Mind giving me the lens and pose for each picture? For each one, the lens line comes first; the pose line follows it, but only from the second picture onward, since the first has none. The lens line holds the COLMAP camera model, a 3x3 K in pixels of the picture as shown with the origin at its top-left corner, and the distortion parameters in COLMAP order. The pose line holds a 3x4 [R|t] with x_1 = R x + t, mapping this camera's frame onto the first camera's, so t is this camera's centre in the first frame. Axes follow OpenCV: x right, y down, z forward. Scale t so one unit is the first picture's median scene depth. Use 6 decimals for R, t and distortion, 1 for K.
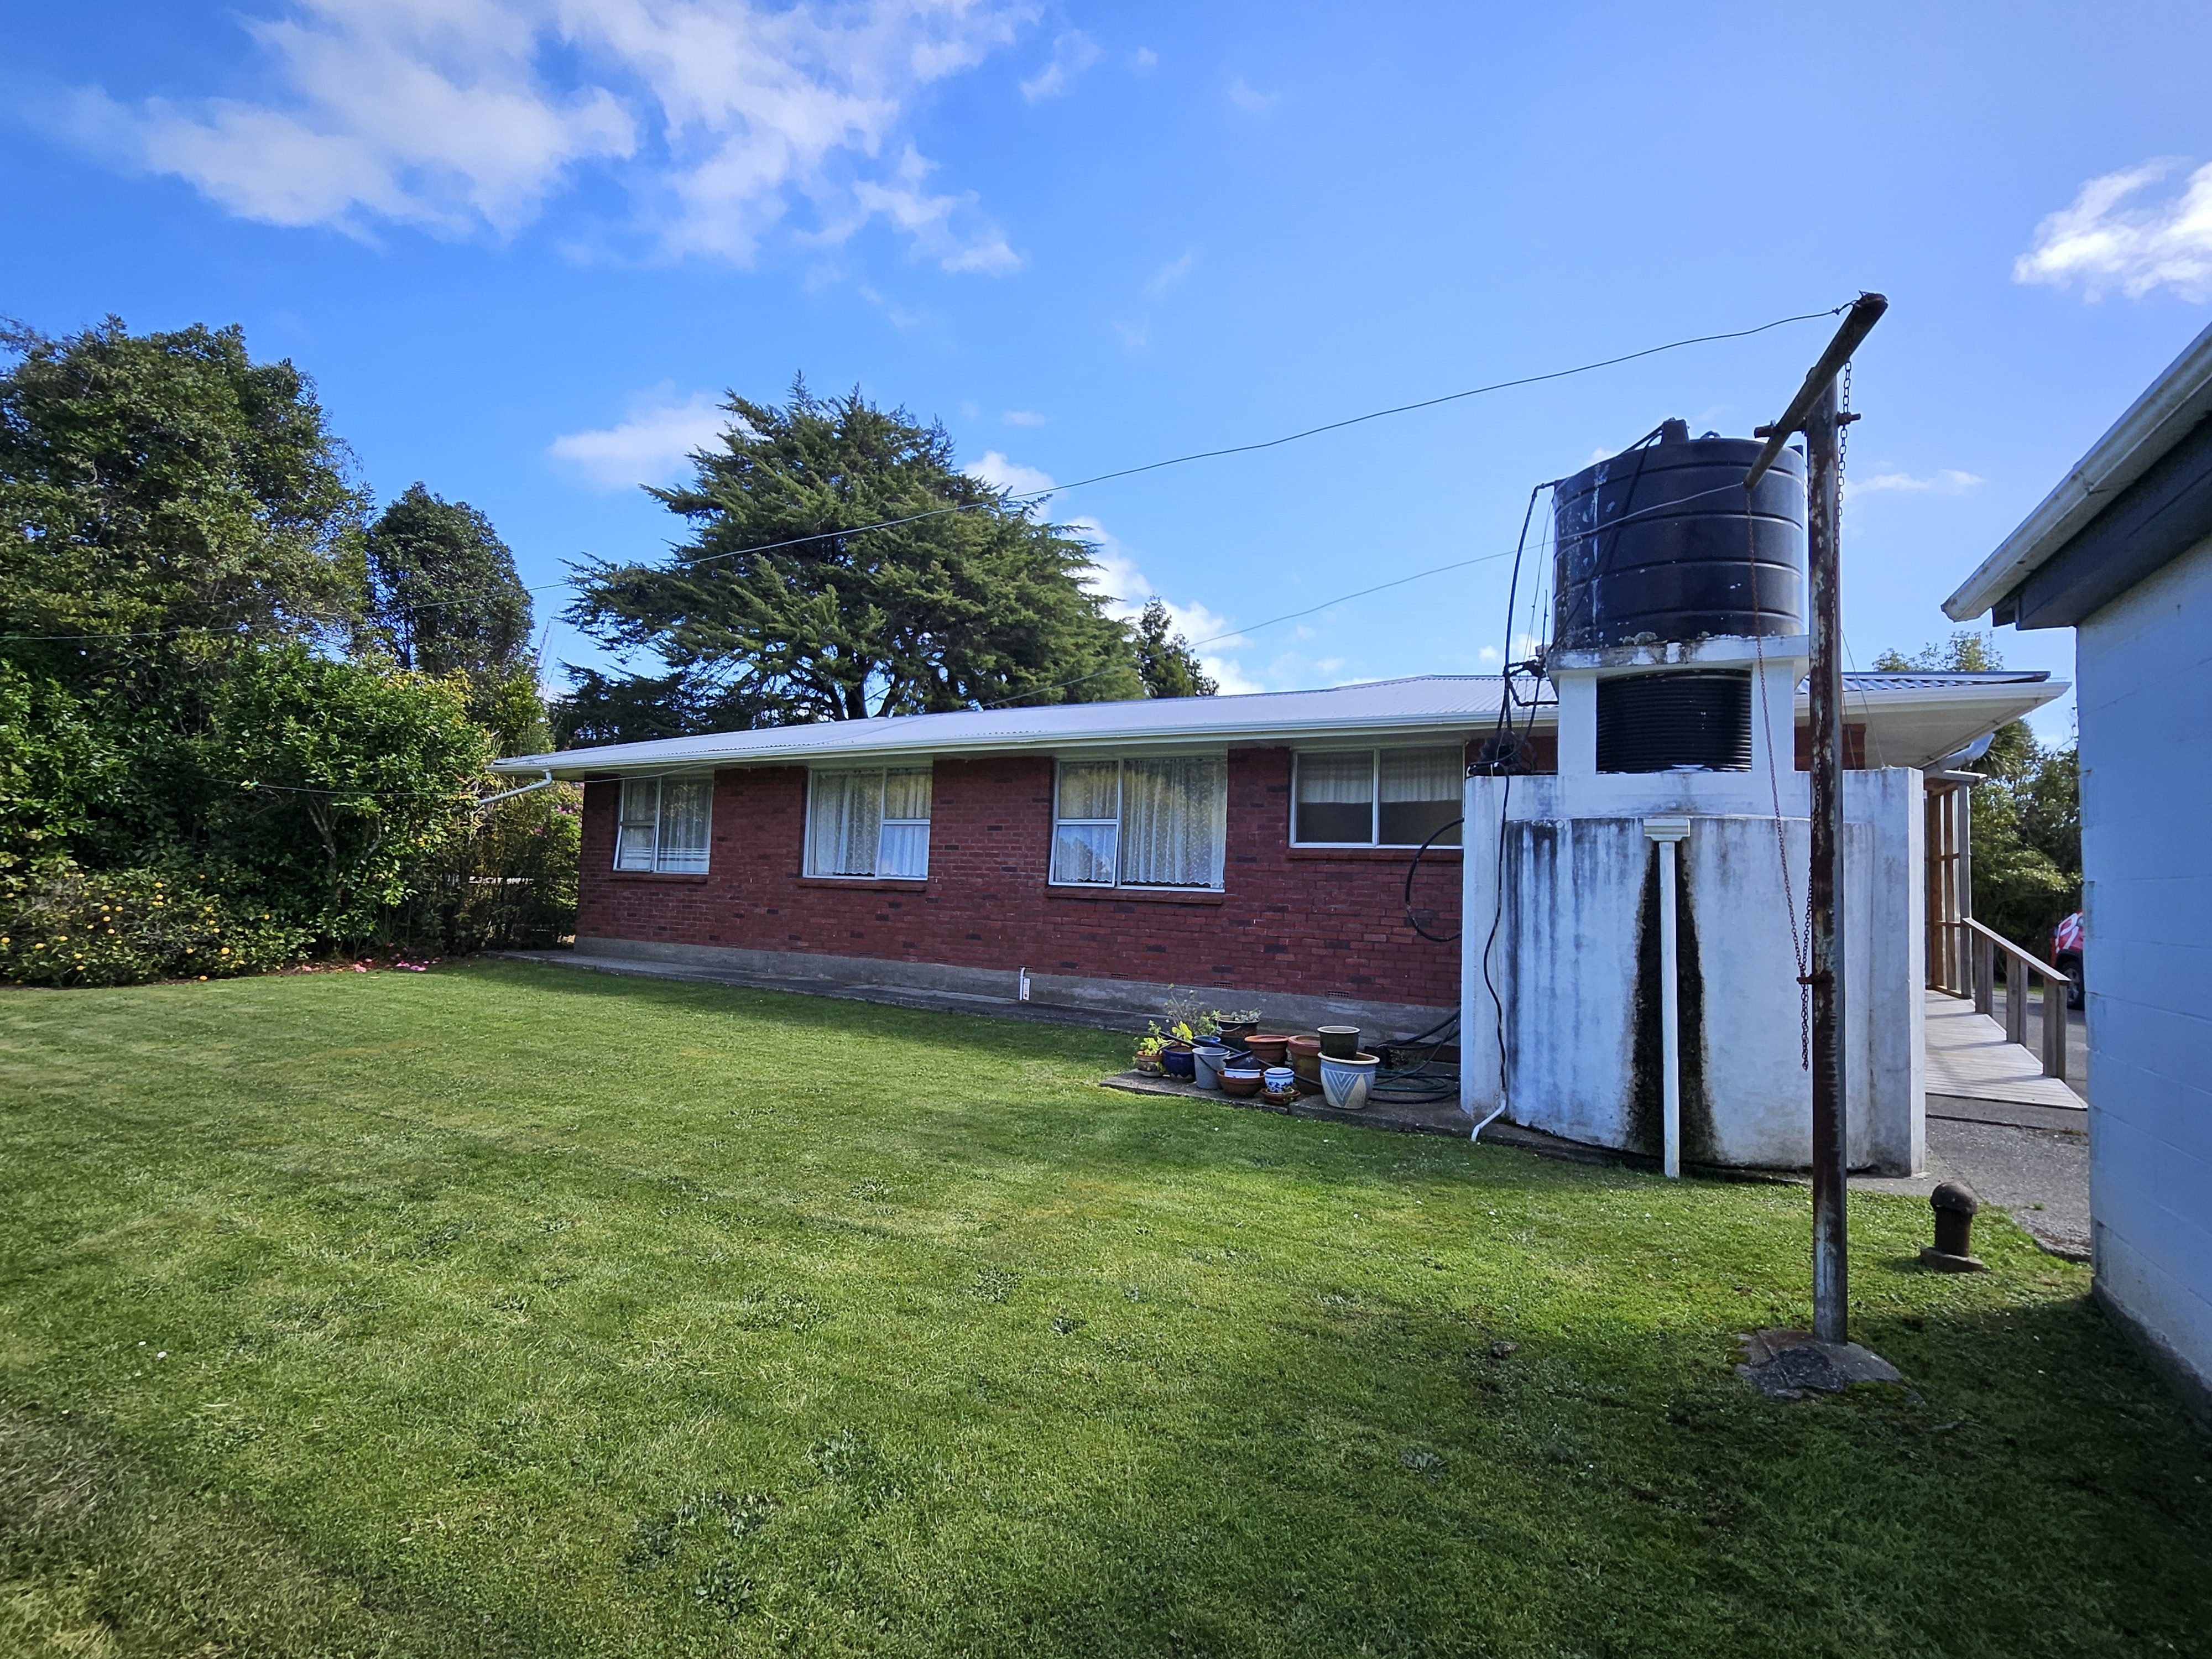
lens RADIAL K [[884.8, 0, 1093.0], [0, 884.8, 821.8], [0, 0, 1]] dist [-0.001665, -0.000179]
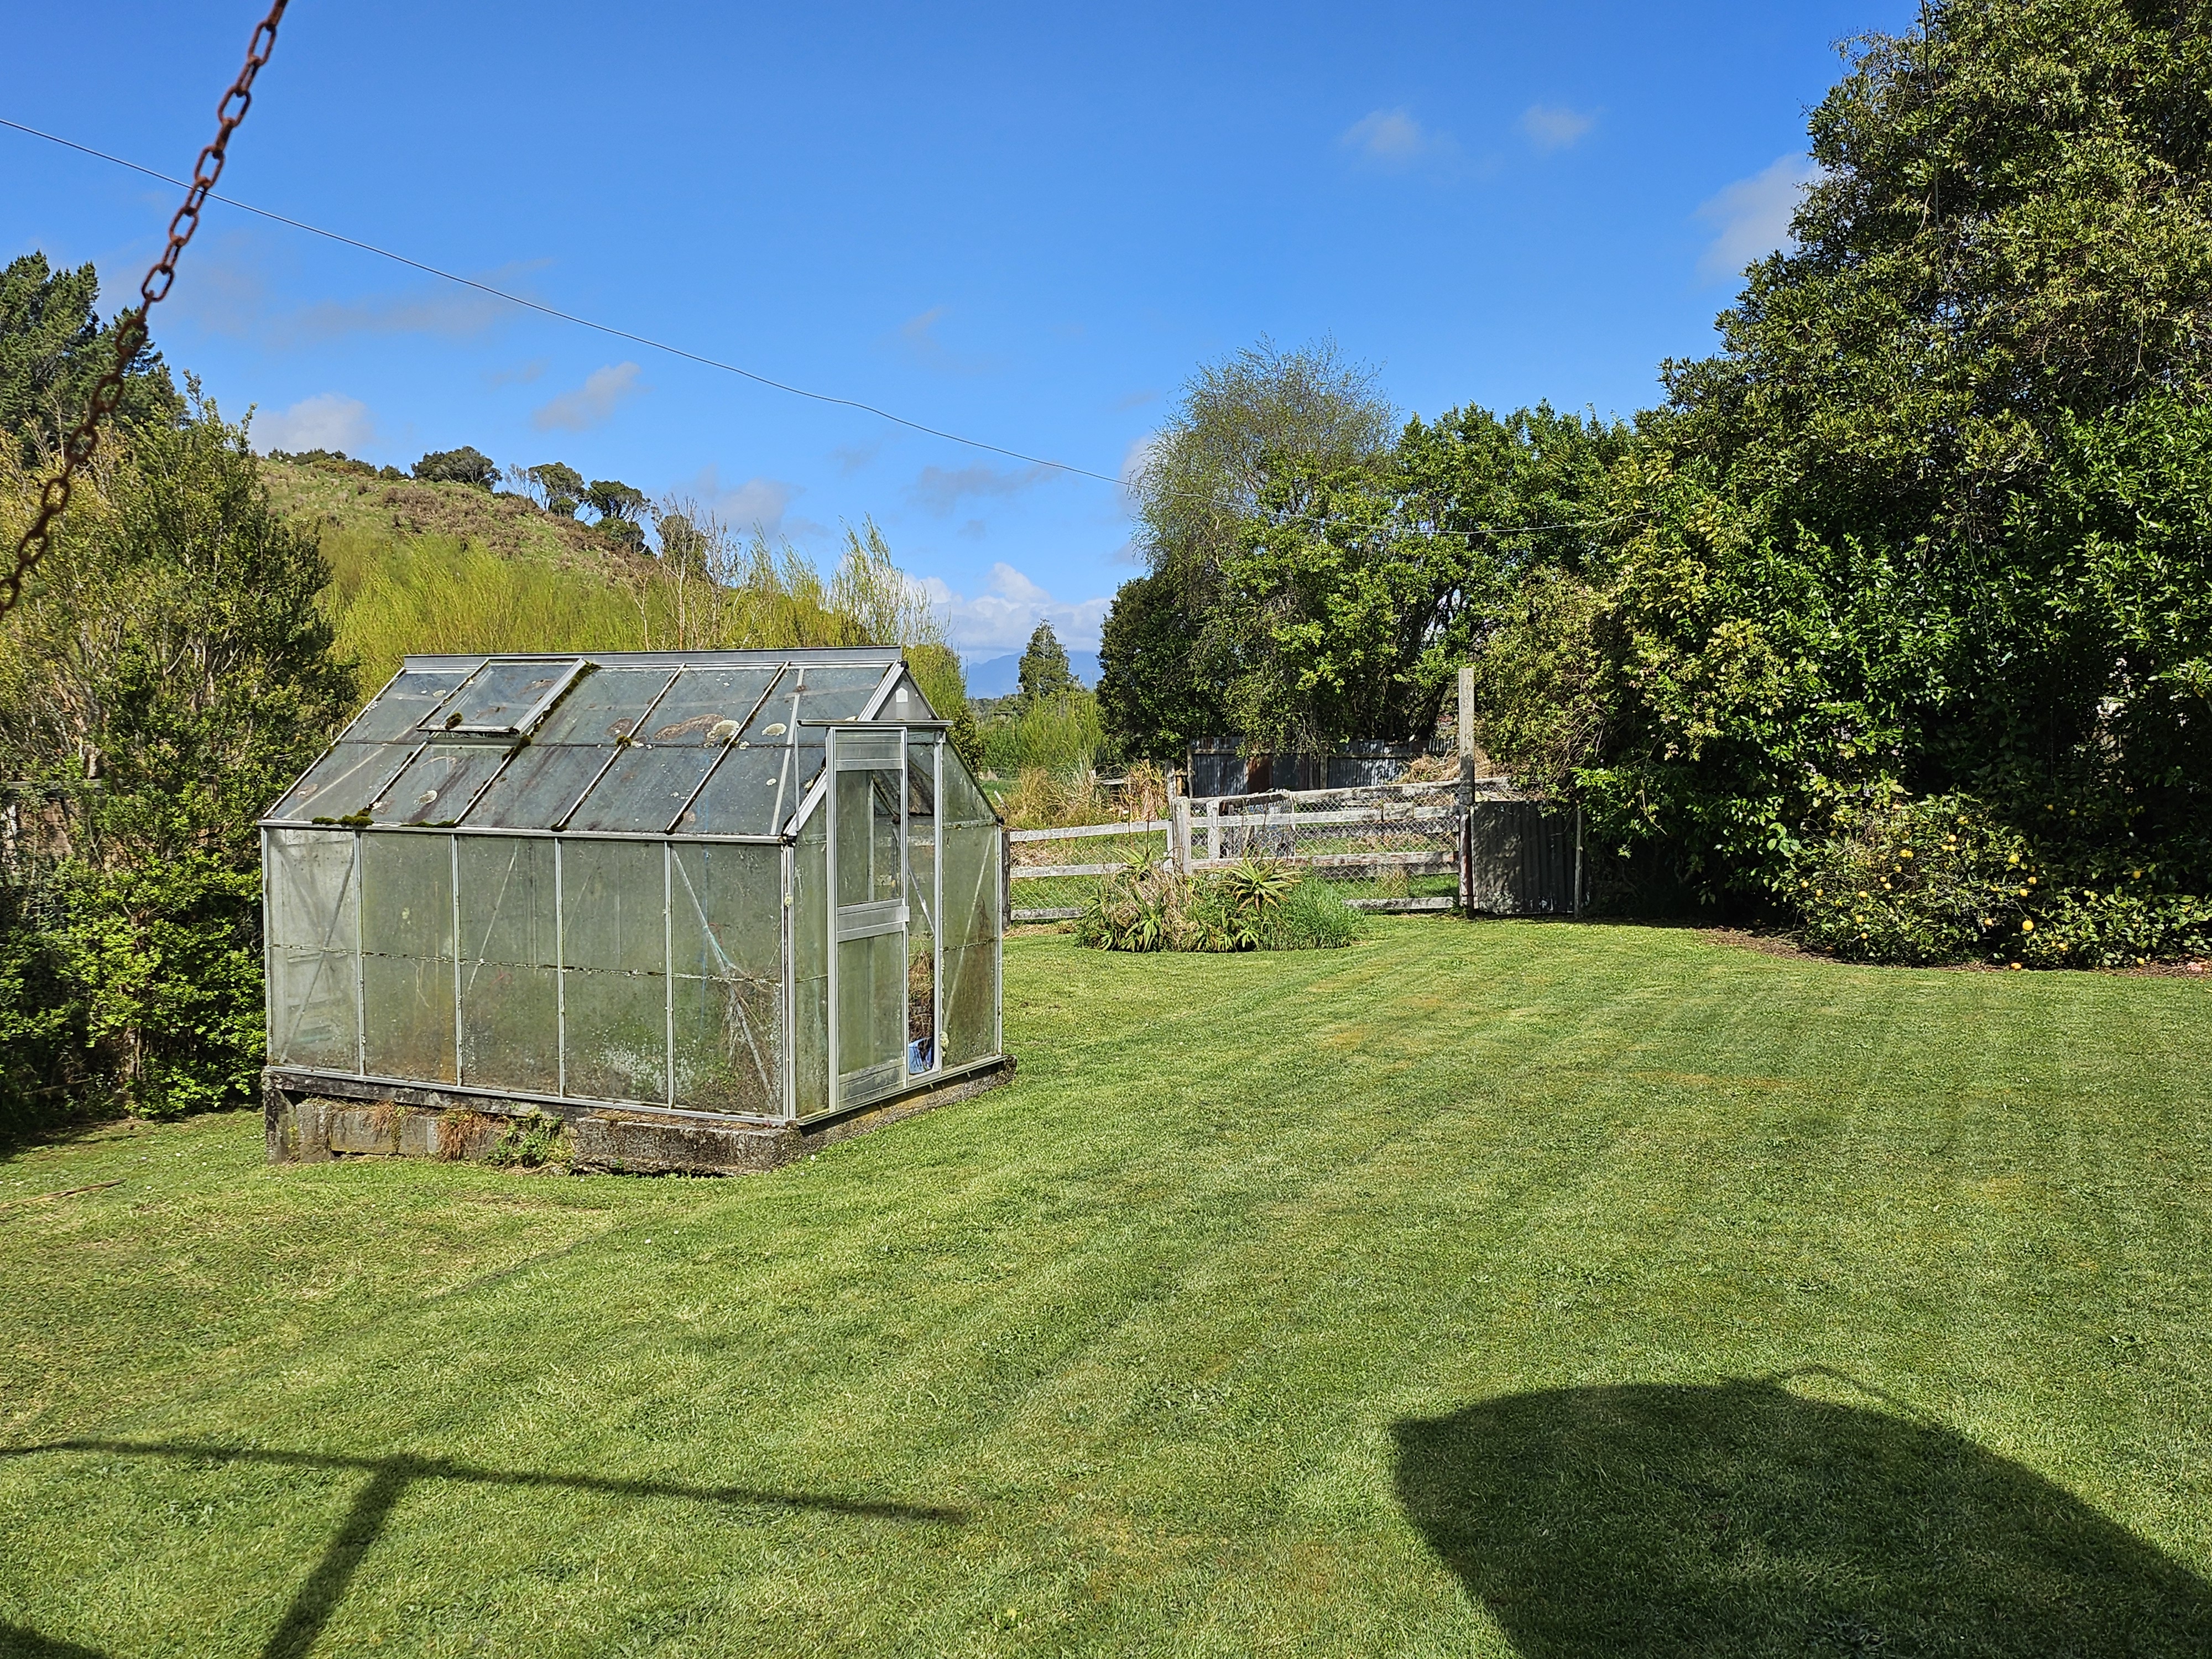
lens RADIAL K [[1779.5, 0, 1106.0], [0, 1779.5, 829.5], [0, 0, 1]] dist [-0.003858, -0.002496]
pose [[0.144305, 0.007392, -0.989506, 0.164966], [0.066792, 0.997619, 0.017193, 0.012621], [0.987276, -0.068572, 0.143468, 0.174522]]
